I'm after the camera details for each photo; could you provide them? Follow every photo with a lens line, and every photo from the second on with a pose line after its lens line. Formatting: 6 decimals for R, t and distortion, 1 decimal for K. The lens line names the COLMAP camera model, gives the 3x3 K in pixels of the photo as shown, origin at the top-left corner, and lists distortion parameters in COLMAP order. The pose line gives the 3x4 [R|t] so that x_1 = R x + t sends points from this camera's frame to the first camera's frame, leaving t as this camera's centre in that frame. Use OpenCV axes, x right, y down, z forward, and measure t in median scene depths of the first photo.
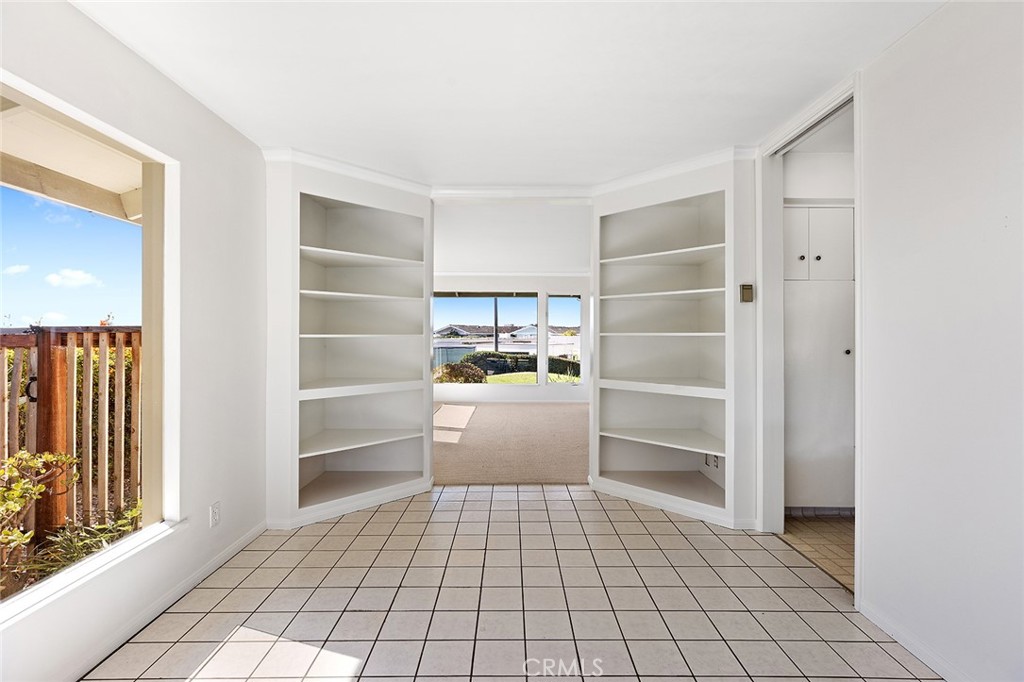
lens RADIAL K [[459.2, 0, 510.6], [0, 459.2, 336.2], [0, 0, 1]] dist [0.000936, 0.000078]
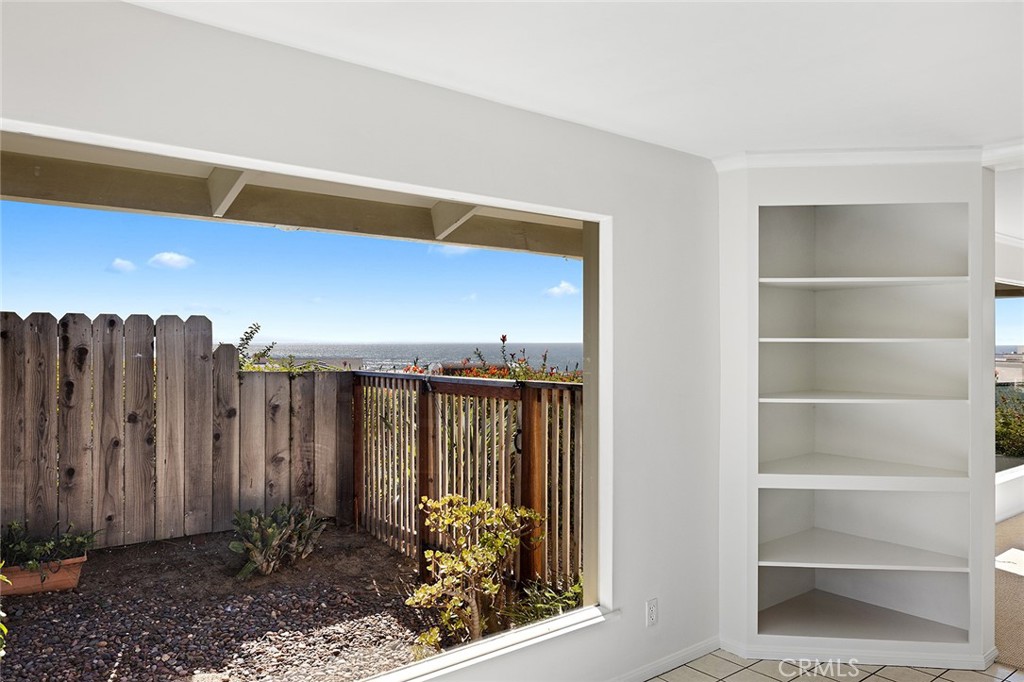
lens RADIAL K [[743.2, 0, 512.0], [0, 743.2, 341.0], [0, 0, 1]] dist [-0.006951, -0.004964]
pose [[0.631705, 0.000943, -0.775209, 0.244927], [-0.002421, 0.999997, -0.000756, -0.107833], [0.775205, 0.002354, 0.631705, -0.068115]]
